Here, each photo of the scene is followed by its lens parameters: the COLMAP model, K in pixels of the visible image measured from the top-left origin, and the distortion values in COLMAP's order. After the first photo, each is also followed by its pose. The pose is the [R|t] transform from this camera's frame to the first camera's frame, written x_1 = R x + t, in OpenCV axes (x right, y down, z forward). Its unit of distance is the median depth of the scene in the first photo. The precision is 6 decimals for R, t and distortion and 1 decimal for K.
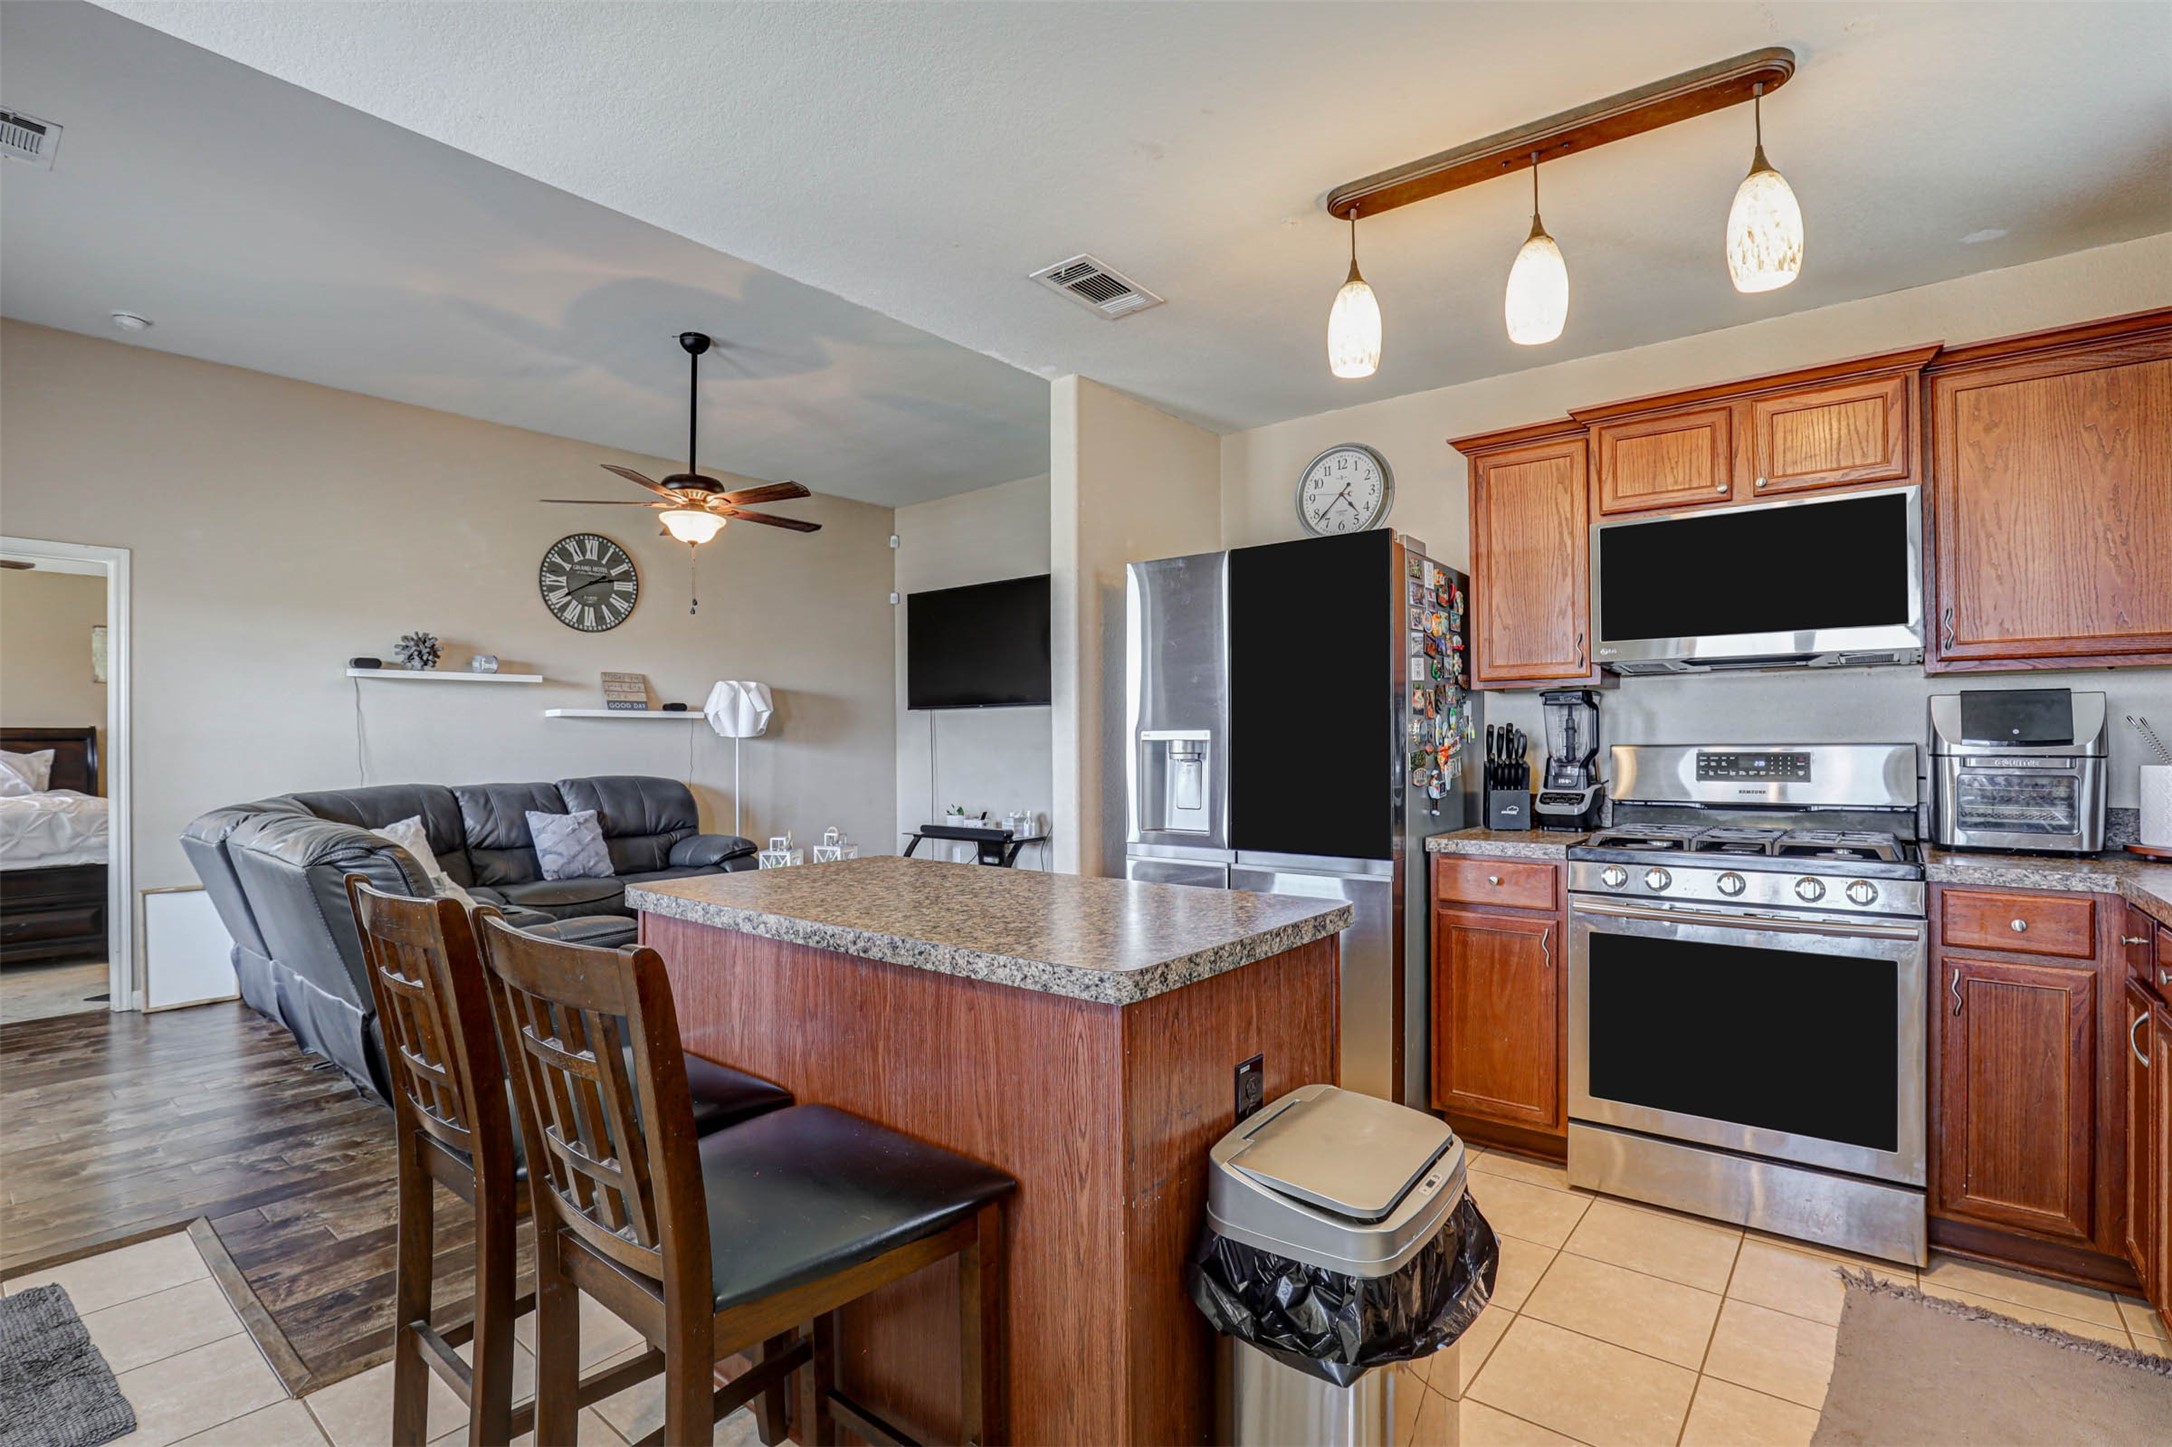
lens RADIAL K [[1005.2, 0, 1085.4], [0, 1005.2, 732.6], [0, 0, 1]] dist [-0.028987, 0.000223]
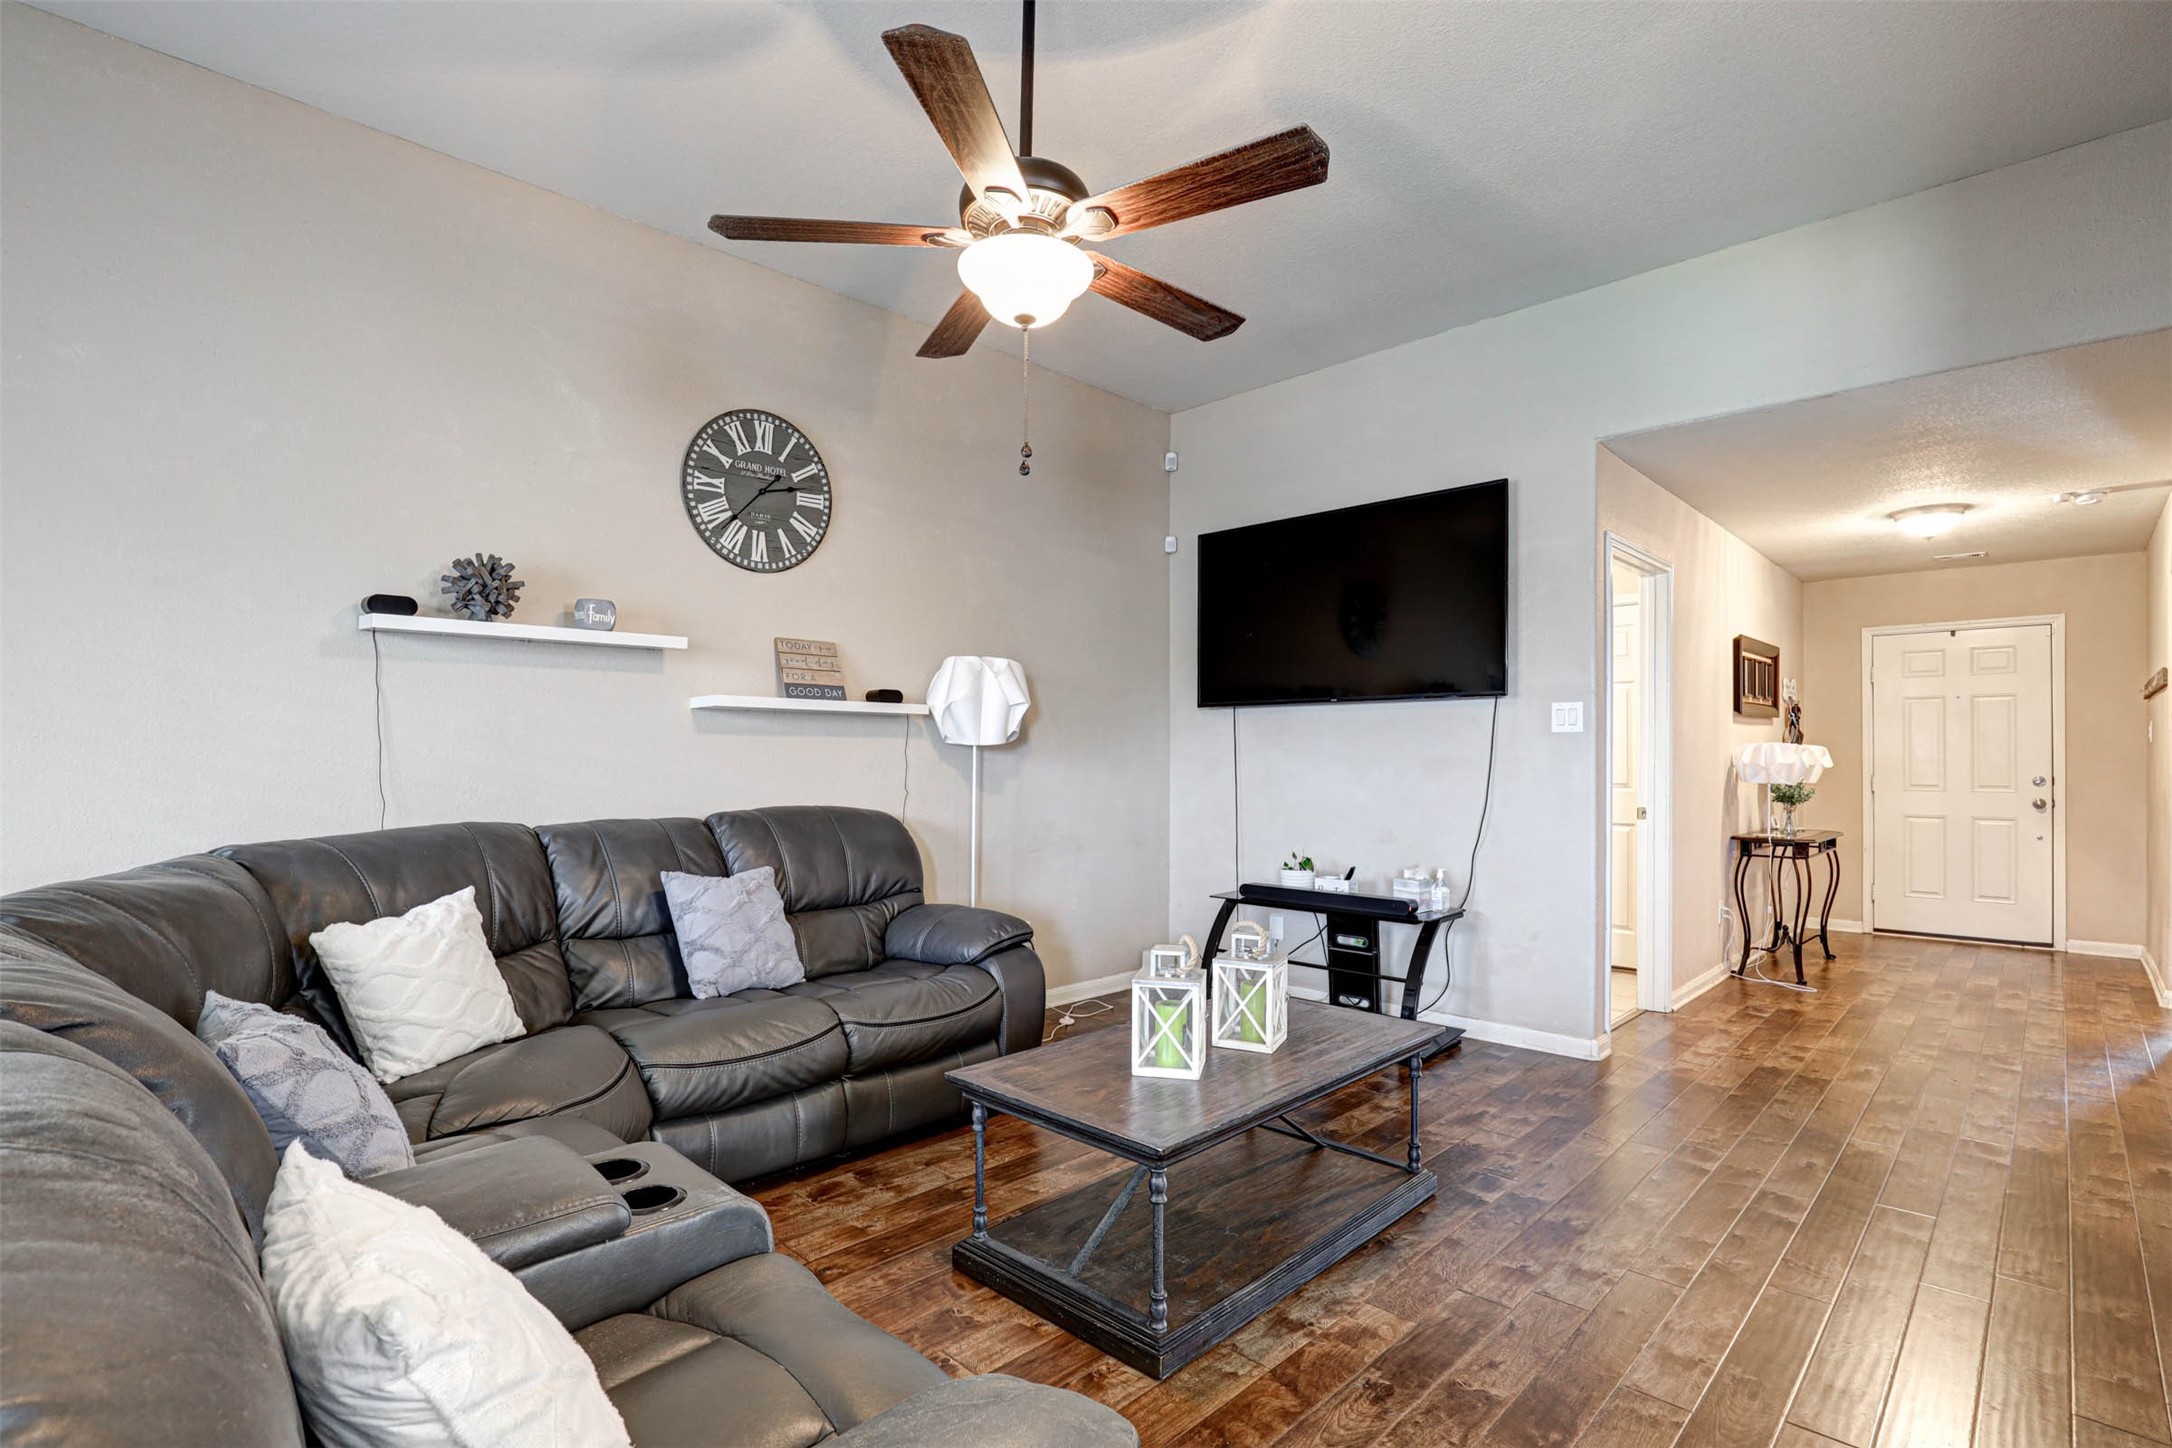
lens RADIAL K [[1005.2, 0, 1086.2], [0, 1005.2, 741.1], [0, 0, 1]] dist [-0.028987, 0.000223]
pose [[0.996951, 0.009857, -0.077404, -0.249976], [-0.010189, 0.999941, -0.003890, 0.003947], [0.077361, 0.004666, 0.996992, 0.406333]]
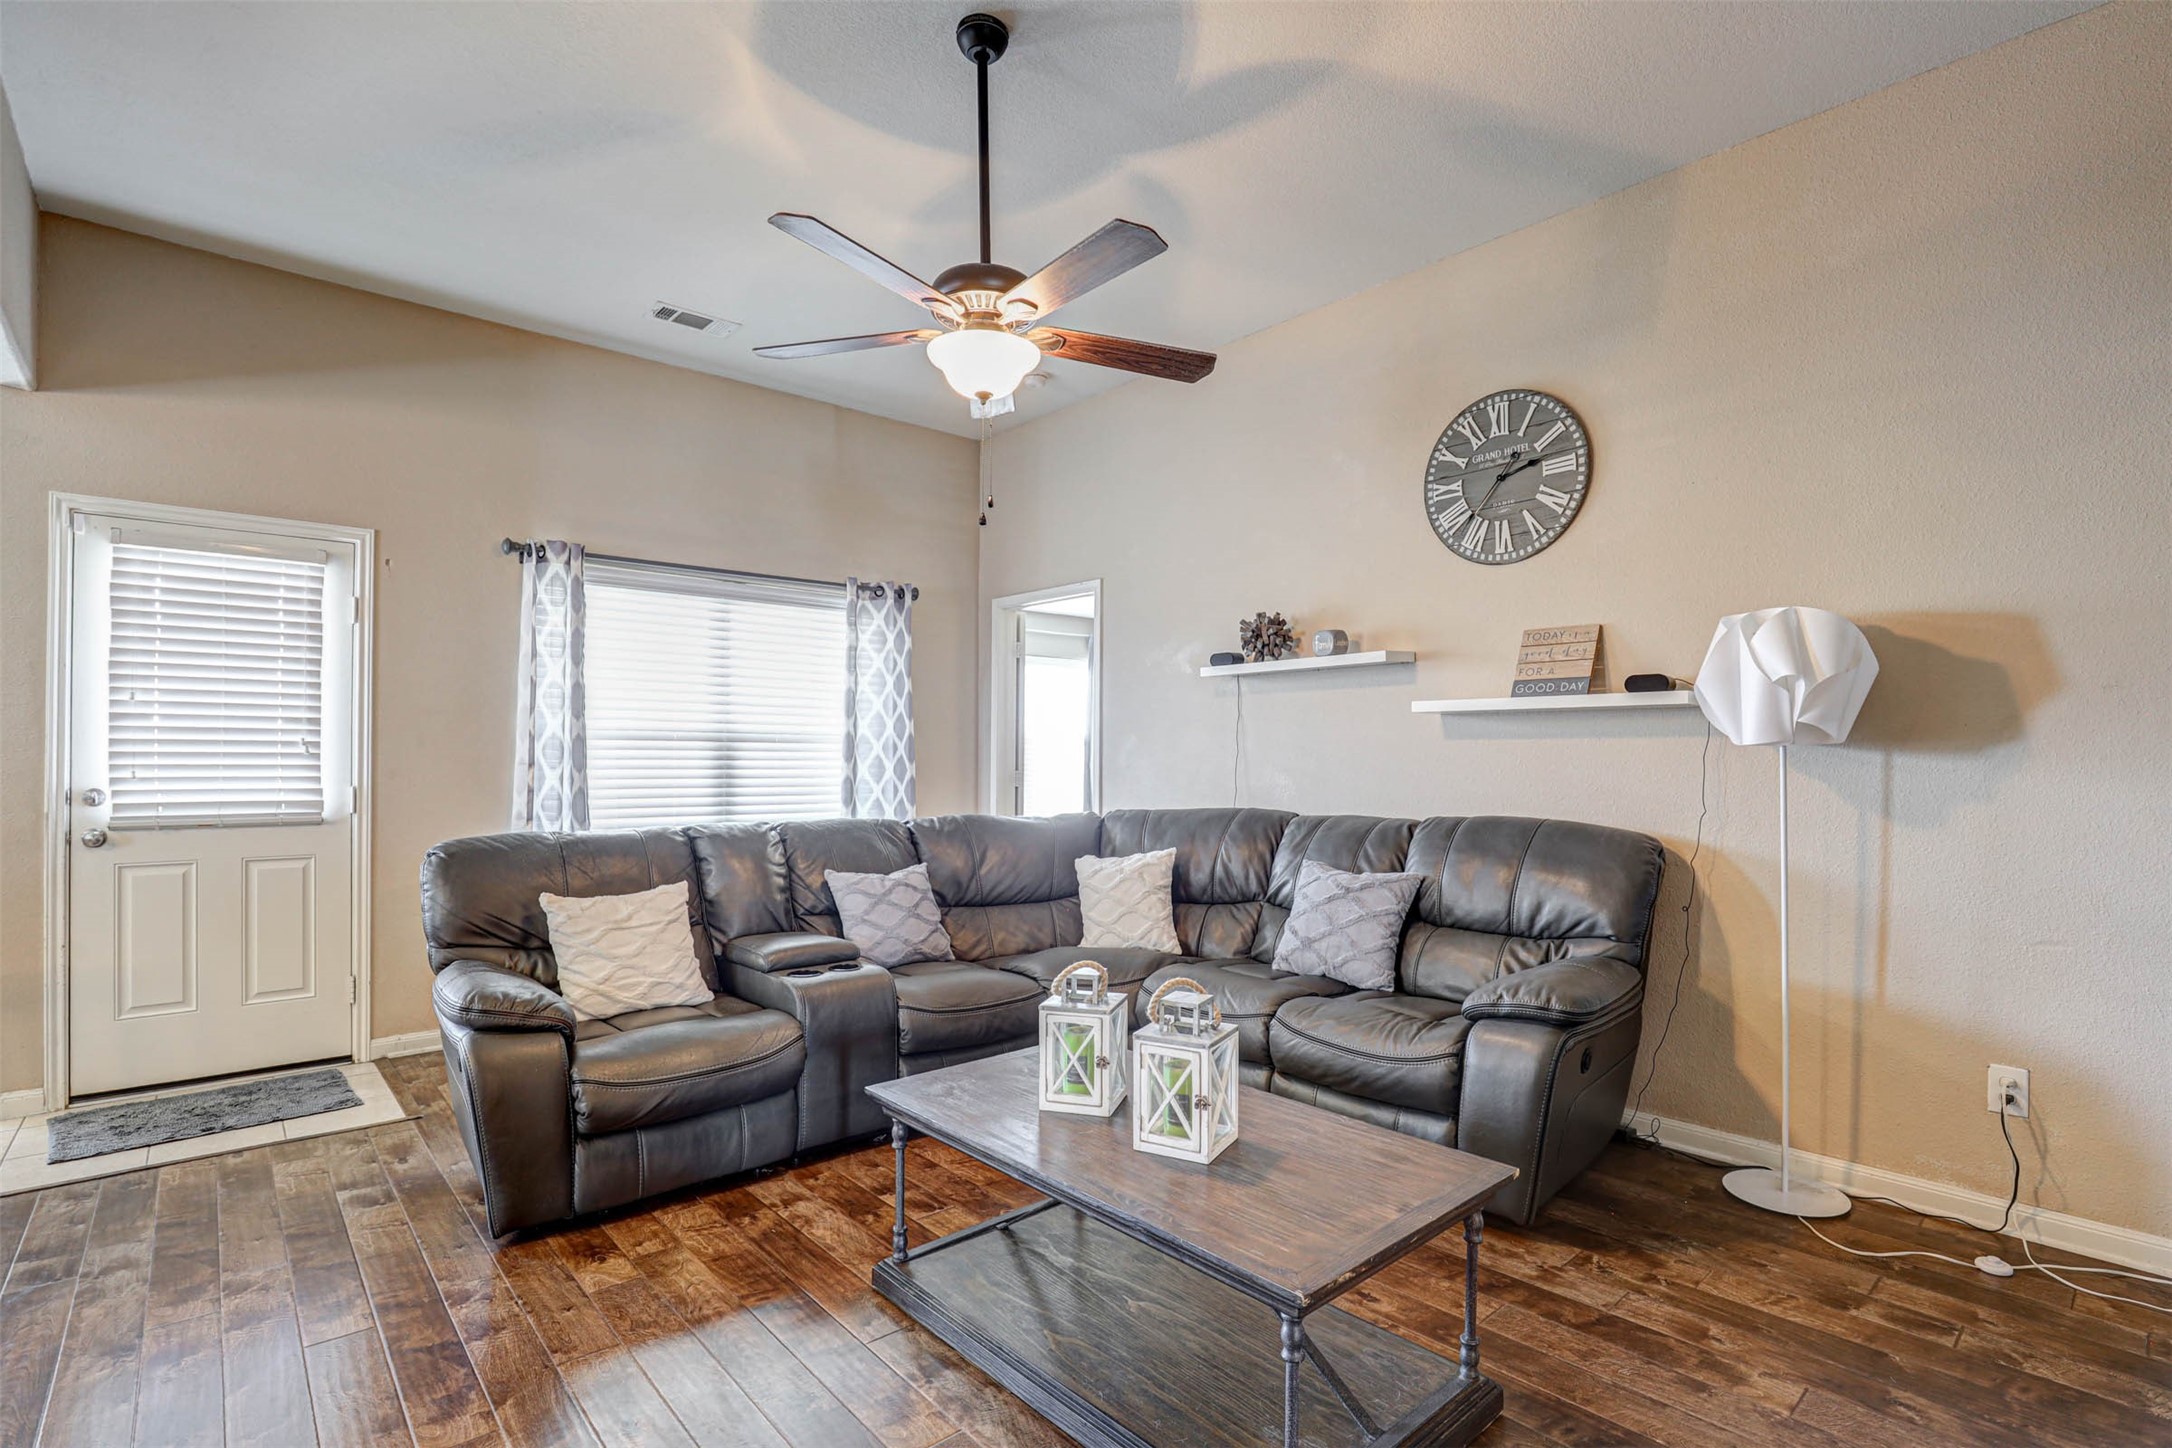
lens RADIAL K [[1005.2, 0, 1050.9], [0, 1005.2, 758.3], [0, 0, 1]] dist [-0.028987, 0.000223]
pose [[-0.150825, 0.004134, -0.988552, 0.110197], [0.003858, 0.999986, 0.003594, 0.008092], [0.988553, -0.003272, -0.150839, 0.837272]]
